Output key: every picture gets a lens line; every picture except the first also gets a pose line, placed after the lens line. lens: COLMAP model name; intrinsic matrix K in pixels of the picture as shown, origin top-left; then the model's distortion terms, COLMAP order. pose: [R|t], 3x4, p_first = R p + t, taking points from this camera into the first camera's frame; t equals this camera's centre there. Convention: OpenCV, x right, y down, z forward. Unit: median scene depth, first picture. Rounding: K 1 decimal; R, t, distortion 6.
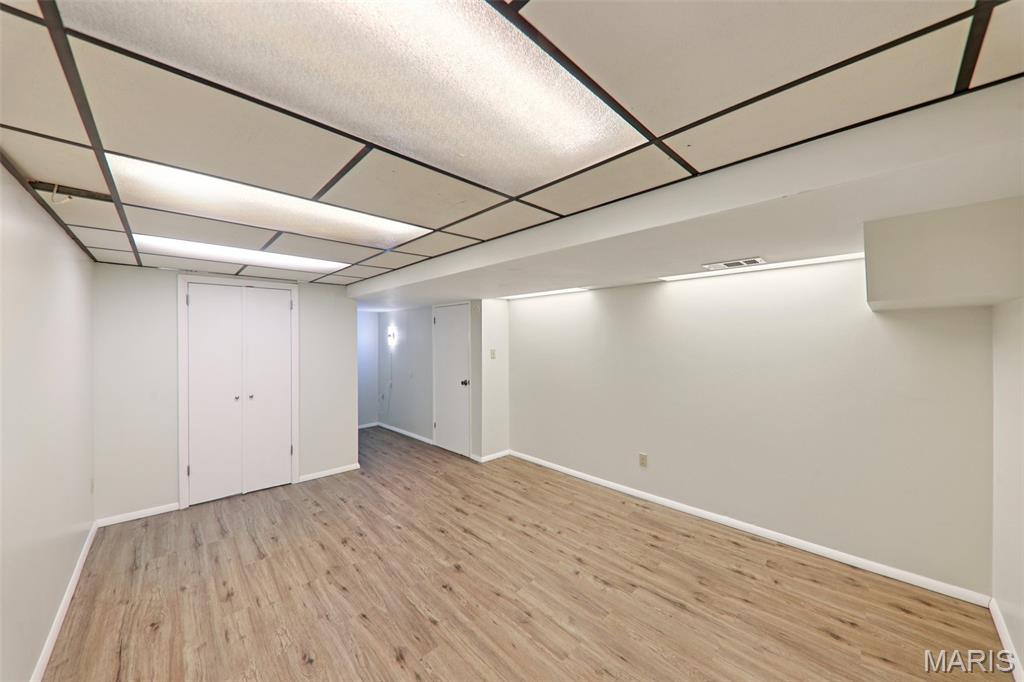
lens RADIAL K [[355.2, 0, 513.4], [0, 355.2, 337.9], [0, 0, 1]] dist [0.004373, -0.005082]
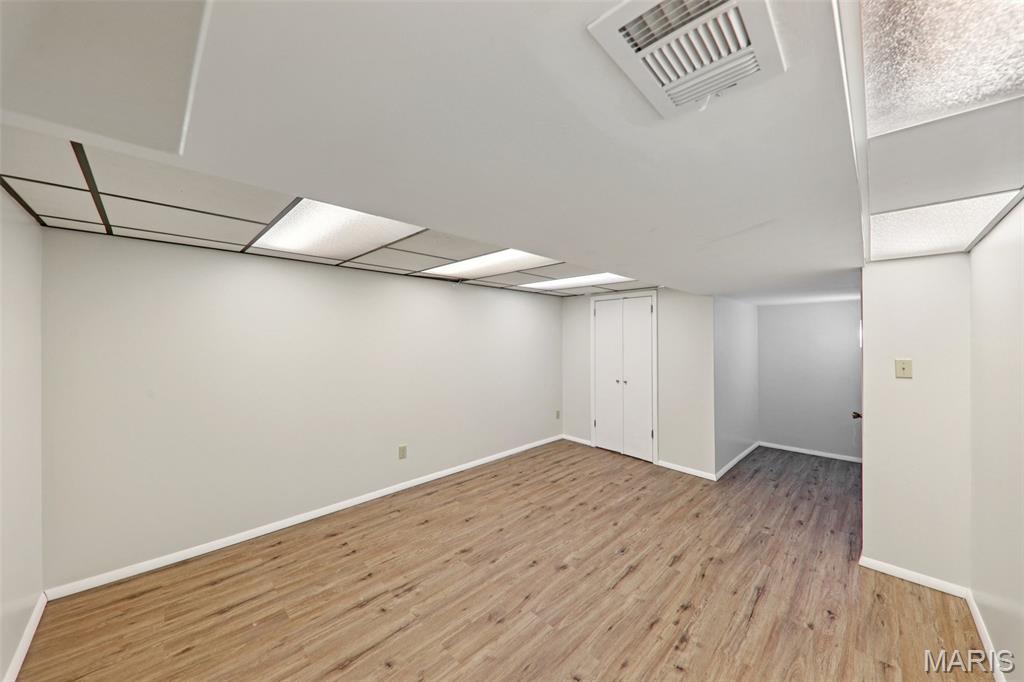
lens RADIAL K [[355.2, 0, 512.8], [0, 355.2, 336.7], [0, 0, 1]] dist [0.004373, -0.005082]
pose [[0.021704, 0.006432, -0.999744, 0.684531], [-0.004239, 0.999971, 0.006341, -0.010412], [0.999755, 0.004101, 0.021731, 0.676937]]
